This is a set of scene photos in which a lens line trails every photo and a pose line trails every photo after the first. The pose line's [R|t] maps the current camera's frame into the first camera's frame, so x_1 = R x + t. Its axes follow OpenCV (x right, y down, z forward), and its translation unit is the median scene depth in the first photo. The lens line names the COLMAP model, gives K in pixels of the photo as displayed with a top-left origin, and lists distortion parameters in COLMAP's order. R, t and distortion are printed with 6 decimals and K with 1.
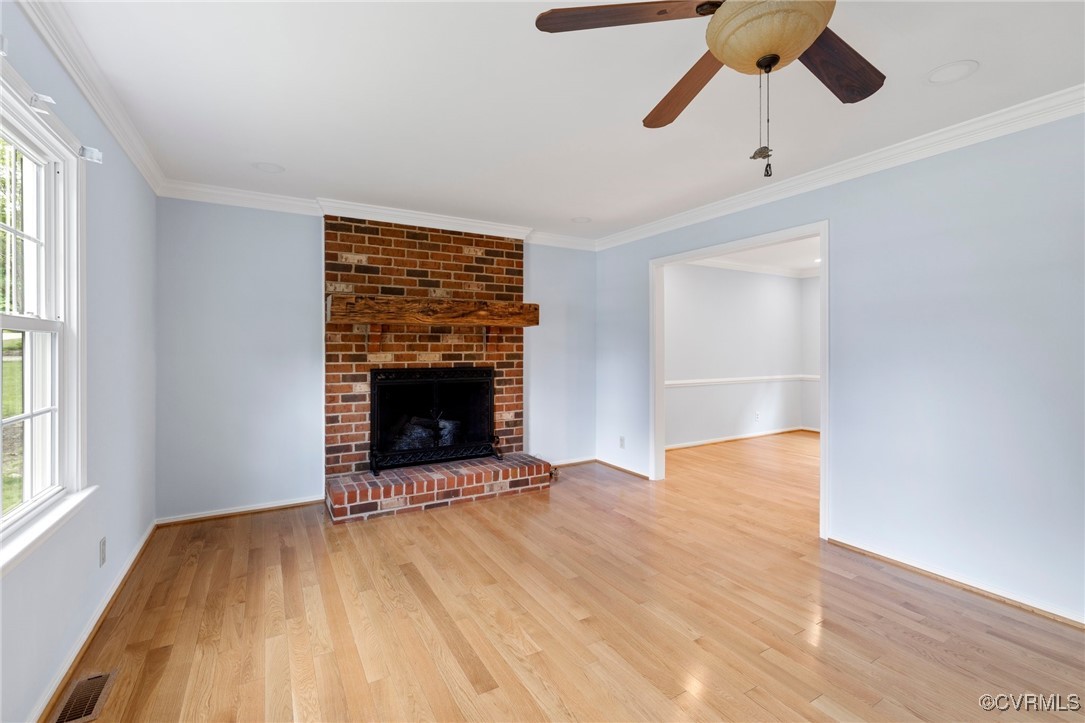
lens RADIAL K [[470.2, 0, 547.7], [0, 470.2, 348.2], [0, 0, 1]] dist [-0.003282, 0.000967]
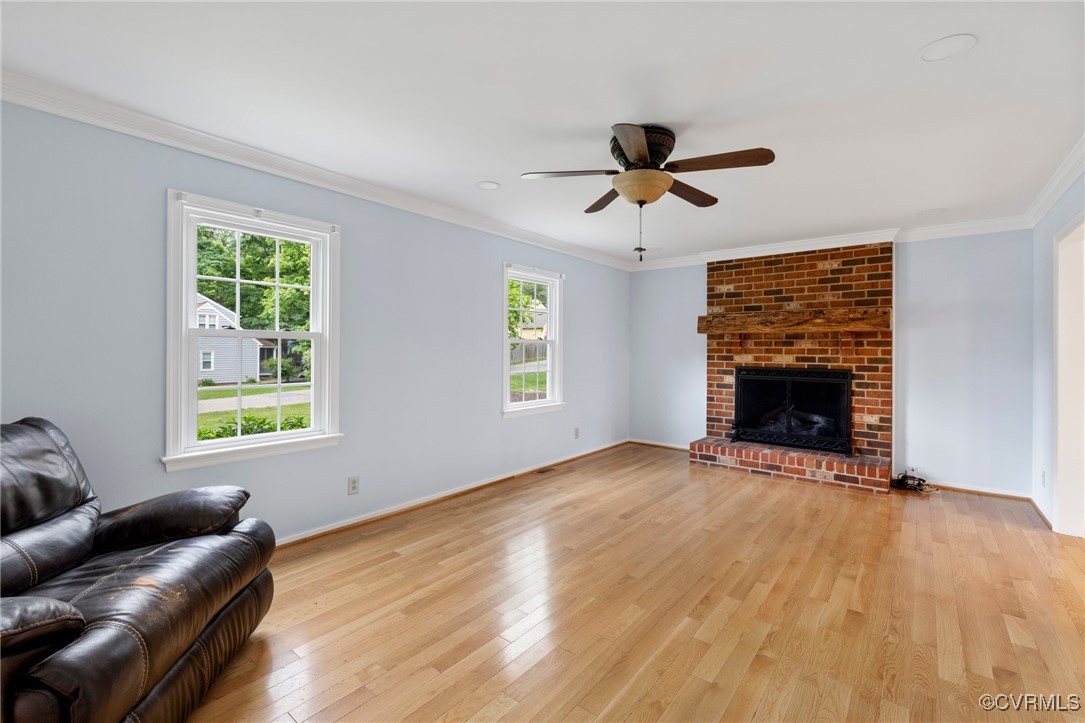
lens RADIAL K [[470.2, 0, 548.4], [0, 470.2, 346.9], [0, 0, 1]] dist [-0.003282, 0.000967]
pose [[0.363616, -0.002388, -0.931546, 0.696193], [-0.008200, 0.999950, -0.005764, -0.000285], [0.931513, 0.009734, 0.363579, -0.018938]]
